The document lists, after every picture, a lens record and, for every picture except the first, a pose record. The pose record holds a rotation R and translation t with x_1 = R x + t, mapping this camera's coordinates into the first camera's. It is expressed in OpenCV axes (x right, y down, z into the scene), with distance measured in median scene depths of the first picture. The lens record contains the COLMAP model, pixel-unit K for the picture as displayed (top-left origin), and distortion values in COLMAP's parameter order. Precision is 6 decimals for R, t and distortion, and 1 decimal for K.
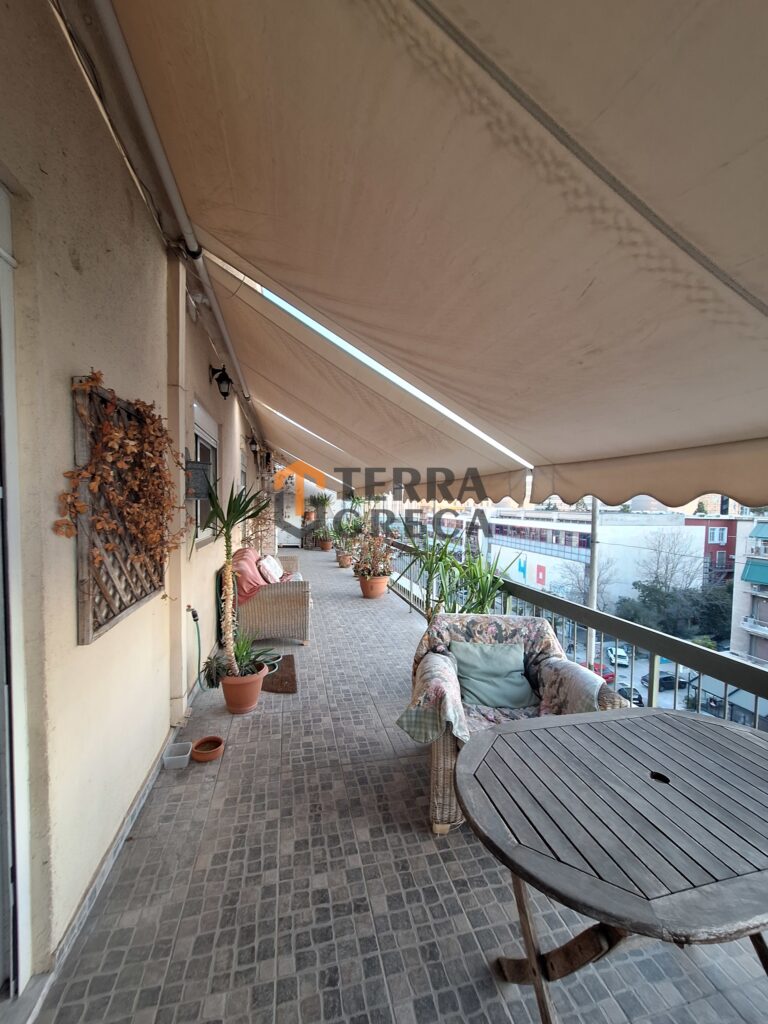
lens RADIAL K [[401.4, 0, 384.1], [0, 401.4, 519.1], [0, 0, 1]] dist [-0.006429, 0.001073]
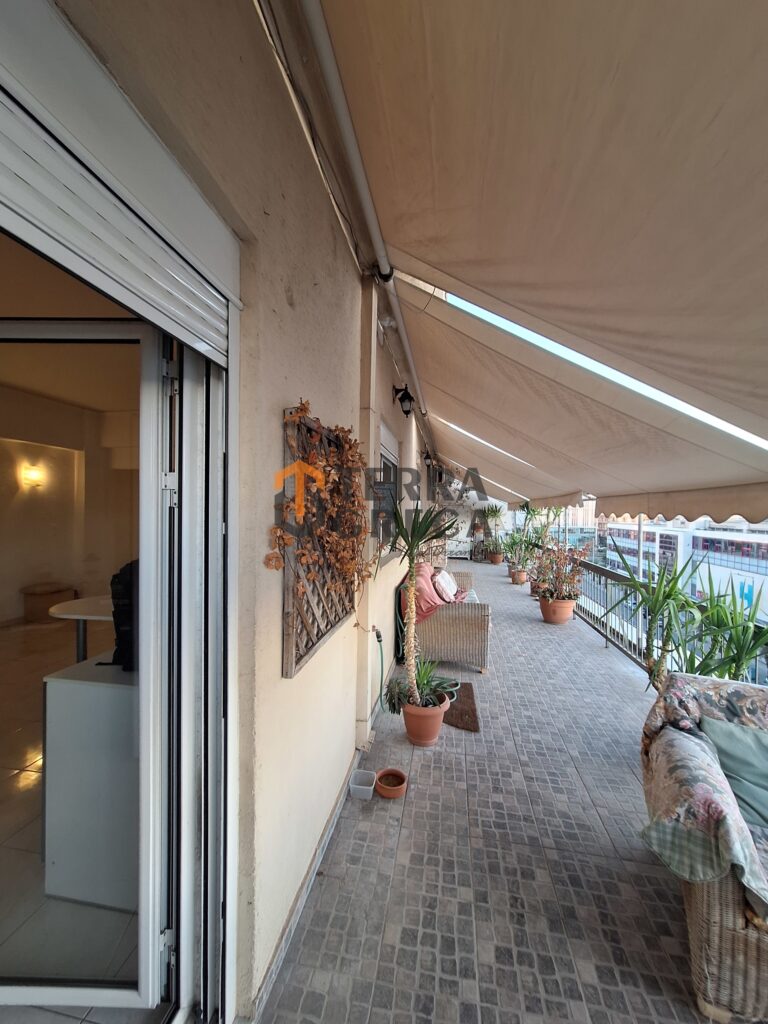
lens RADIAL K [[403.7, 0, 389.5], [0, 403.7, 507.9], [0, 0, 1]] dist [-0.011333, 0.000573]
pose [[0.923889, -0.007586, -0.382586, -0.093577], [-0.012088, 0.998726, -0.048992, -0.038957], [0.382471, 0.049887, 0.922620, 0.110875]]
